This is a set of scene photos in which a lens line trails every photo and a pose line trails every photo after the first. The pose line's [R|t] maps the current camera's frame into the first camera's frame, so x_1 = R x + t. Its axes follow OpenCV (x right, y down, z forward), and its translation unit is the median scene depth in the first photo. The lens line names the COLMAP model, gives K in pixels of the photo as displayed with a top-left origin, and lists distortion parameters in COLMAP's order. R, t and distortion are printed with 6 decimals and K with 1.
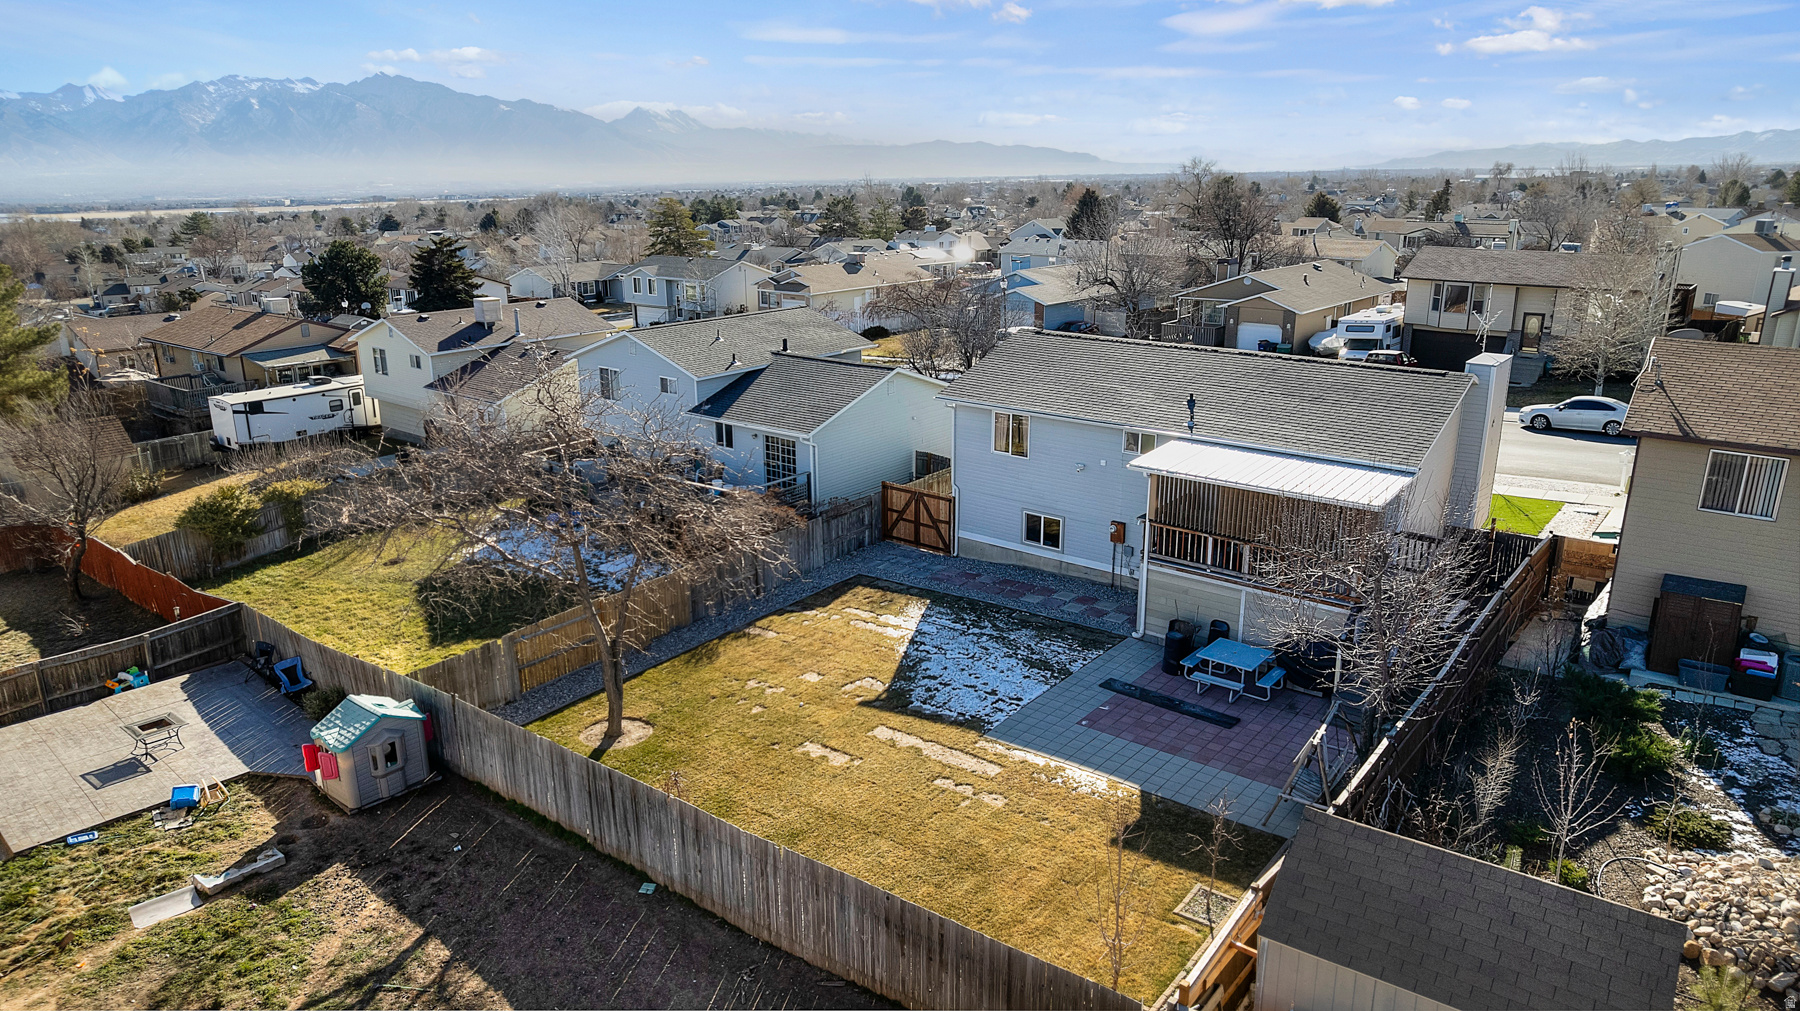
lens RADIAL K [[1147.2, 0, 899.9], [0, 1147.2, 516.1], [0, 0, 1]] dist [-0.073813, 0.067325]
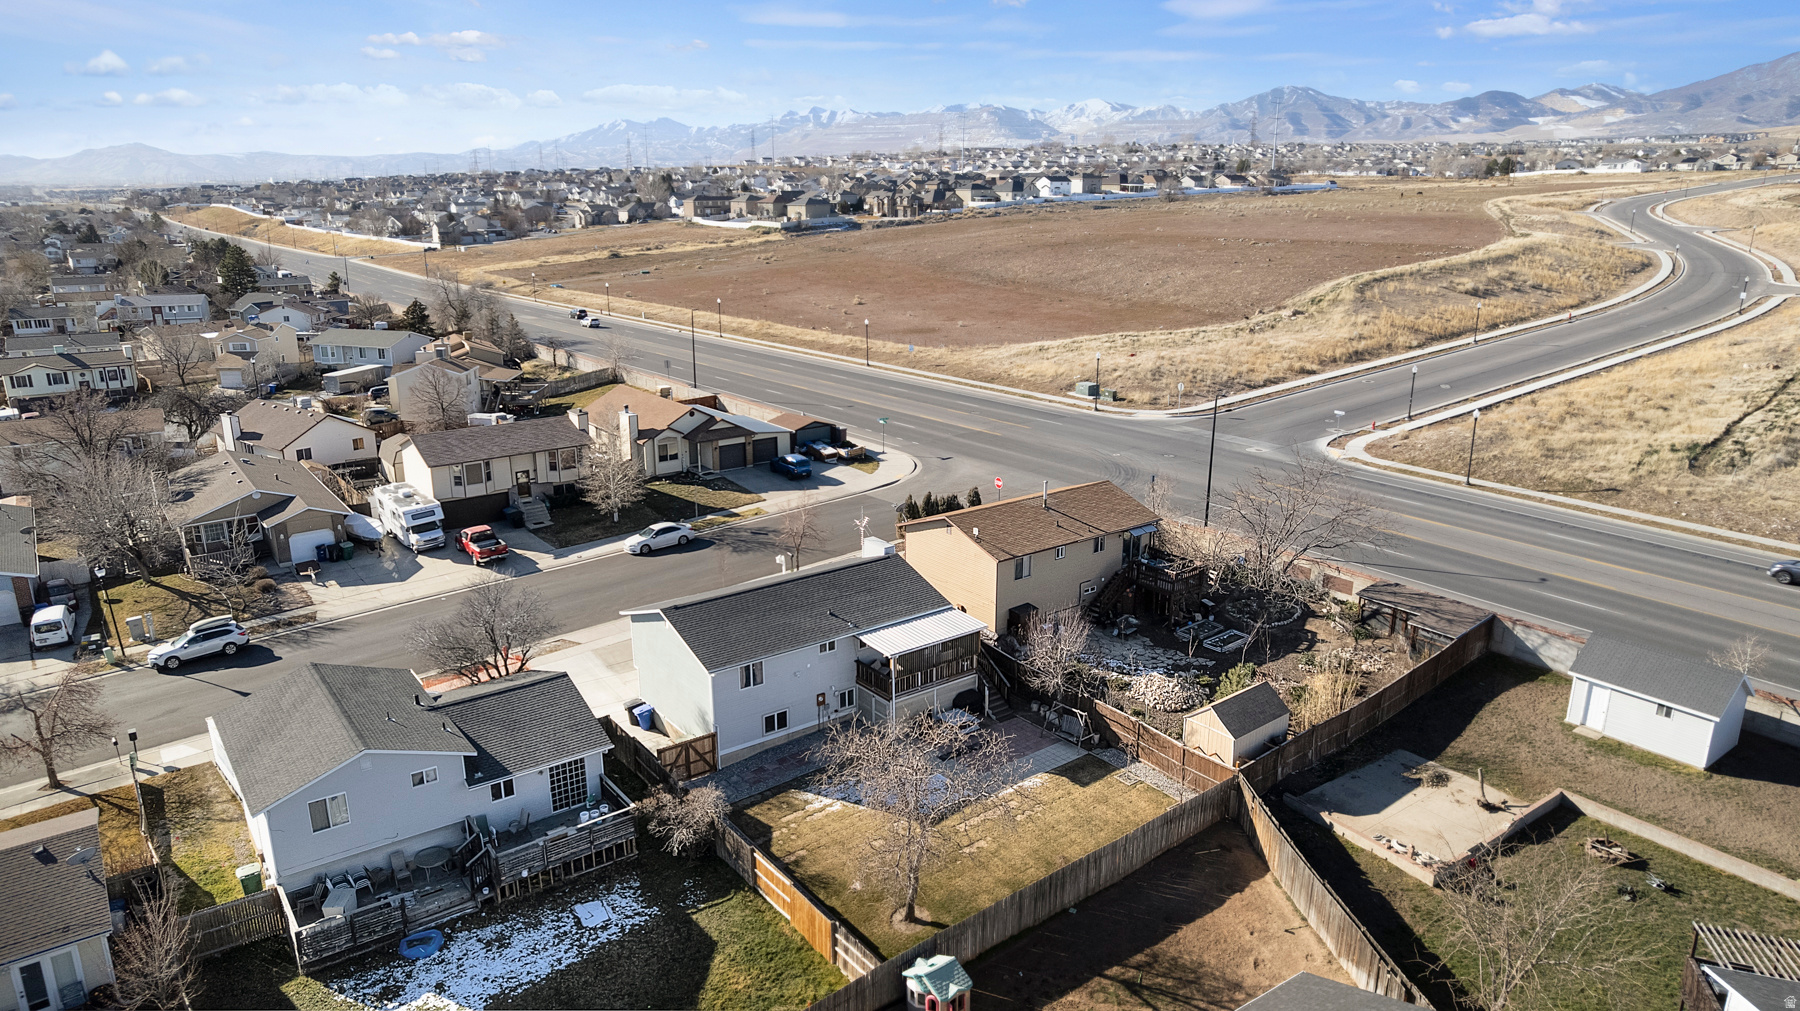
lens RADIAL K [[1147.2, 0, 899.9], [0, 1147.2, 516.1], [0, 0, 1]] dist [-0.073813, 0.067325]
pose [[0.241997, -0.267705, 0.932616, -1.503943], [0.284694, 0.938469, 0.195512, -0.627935], [-0.927570, 0.218197, 0.303320, 0.359019]]
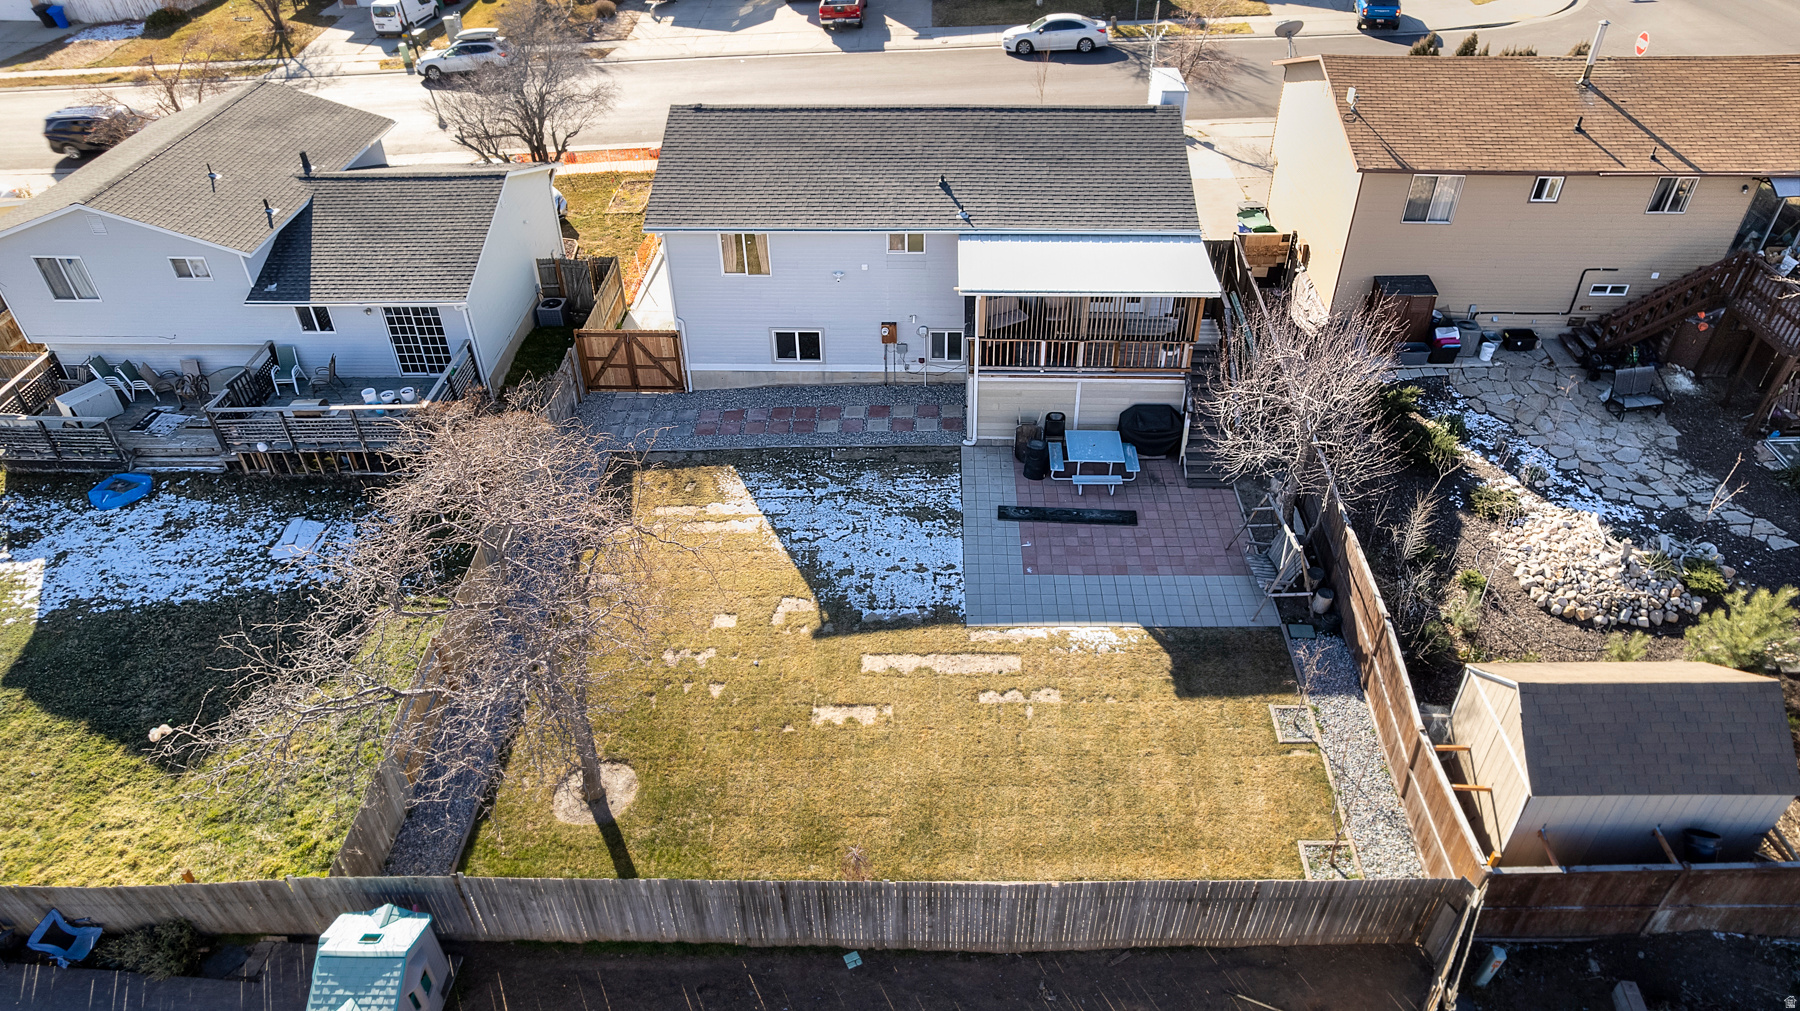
lens RADIAL K [[1147.2, 0, 899.9], [0, 1147.2, 516.1], [0, 0, 1]] dist [-0.073813, 0.067325]
pose [[0.799666, -0.376887, 0.467430, -0.356150], [0.182837, 0.894344, 0.408313, -0.275260], [-0.571931, -0.241051, 0.784085, 0.235856]]
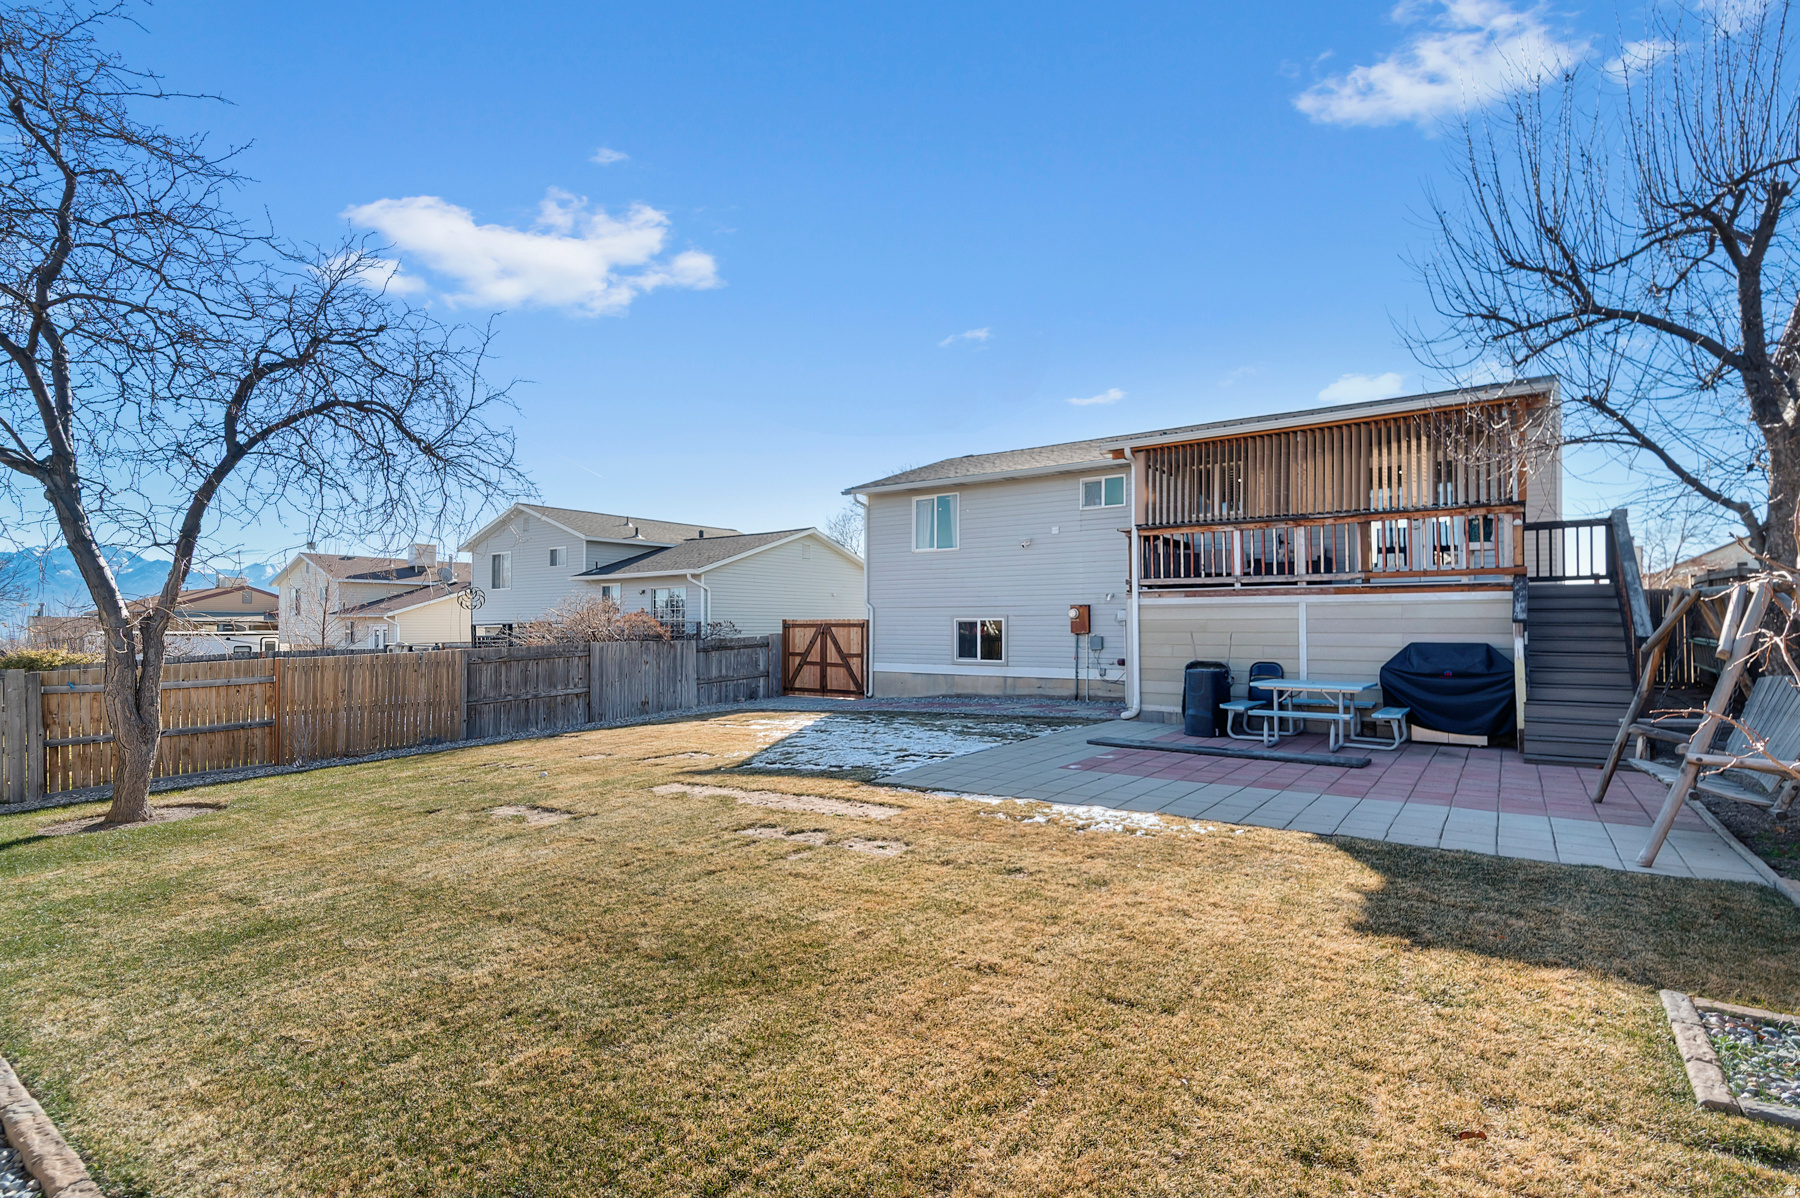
lens RADIAL K [[848.8, 0, 926.7], [0, 848.8, 605.6], [0, 0, 1]] dist [0.001426, 0.000106]
pose [[0.997797, 0.007684, 0.065895, 0.062700], [0.013629, 0.948340, -0.316964, 0.206455], [-0.064926, 0.317164, 0.946146, 0.555782]]
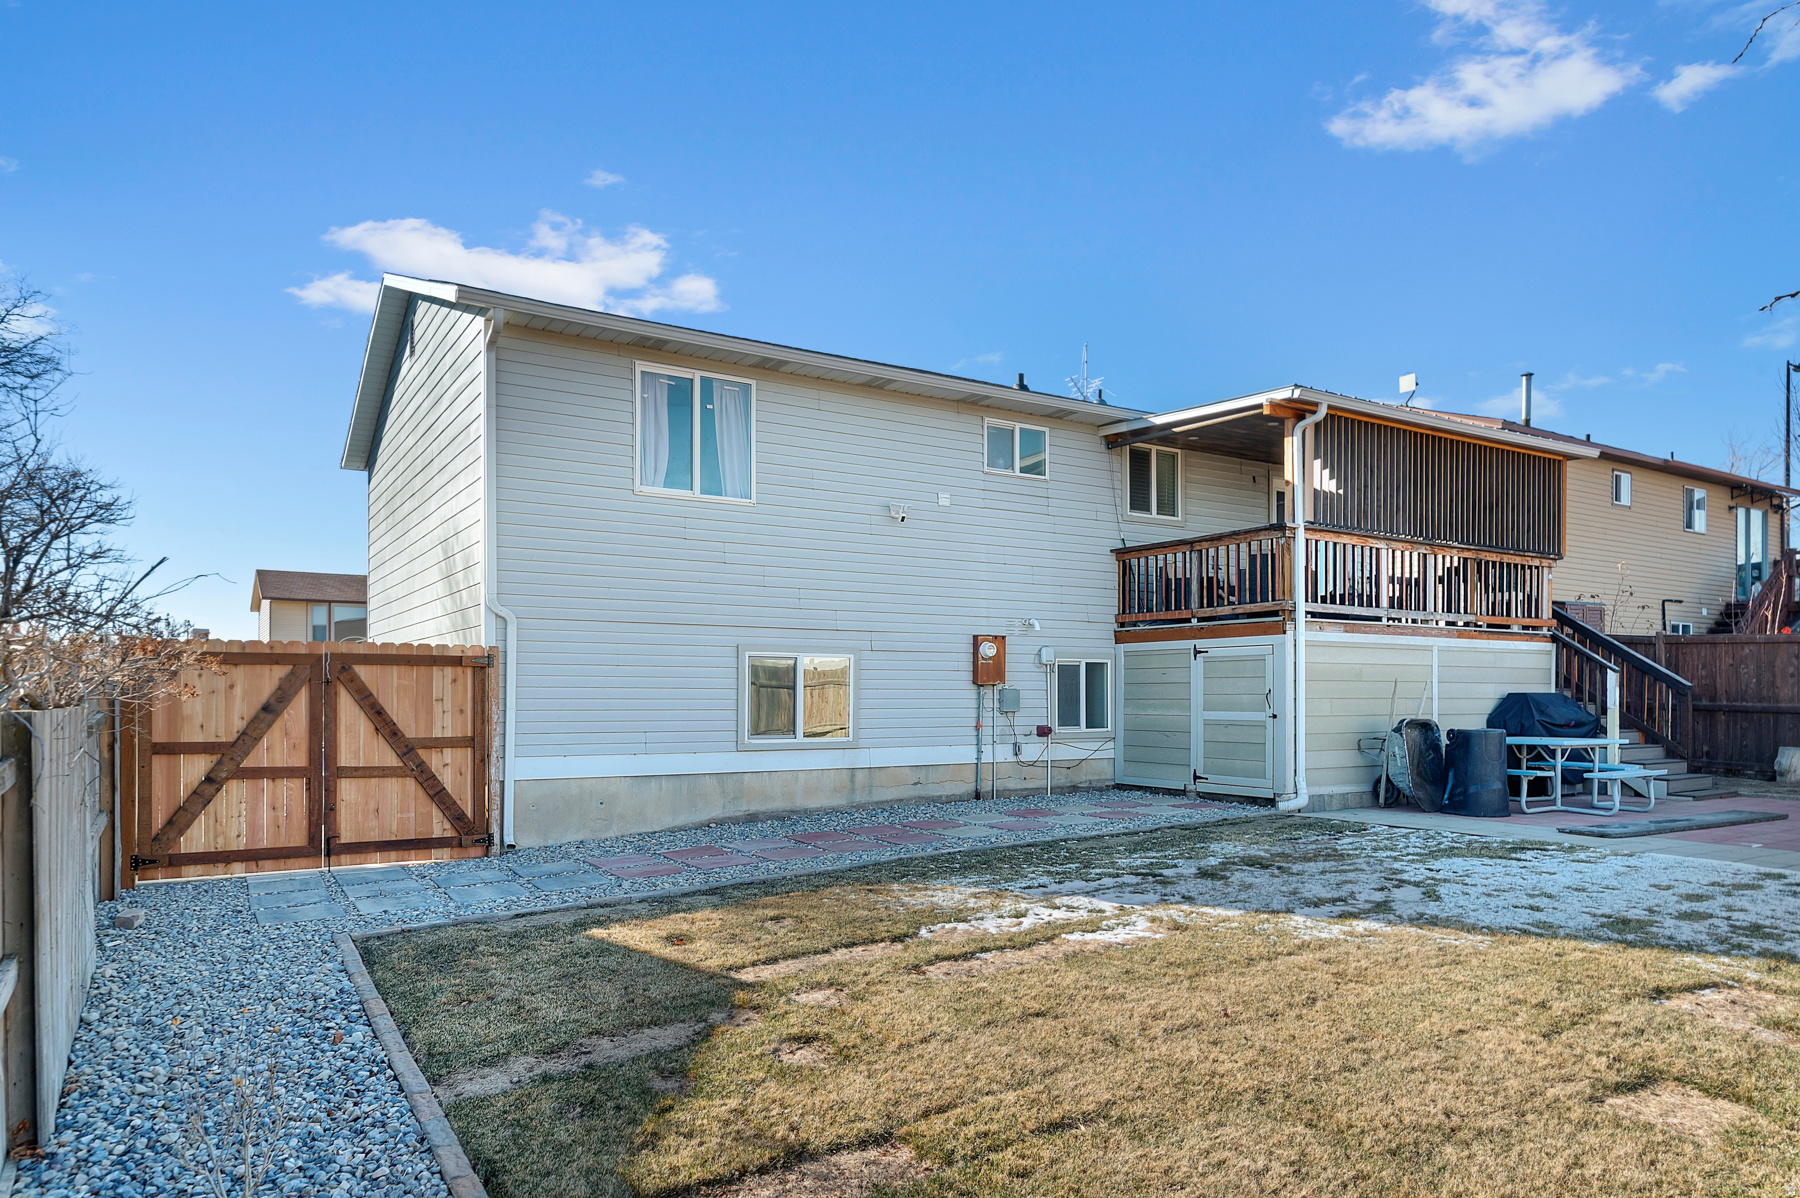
lens RADIAL K [[1129.9, 0, 910.6], [0, 1129.9, 696.6], [0, 0, 1]] dist [-0.001633, -0.000709]
pose [[0.328288, 0.002828, 0.944574, -0.256521], [0.271501, 0.957515, -0.097227, 0.070220], [-0.904718, 0.288371, 0.313572, 1.033306]]
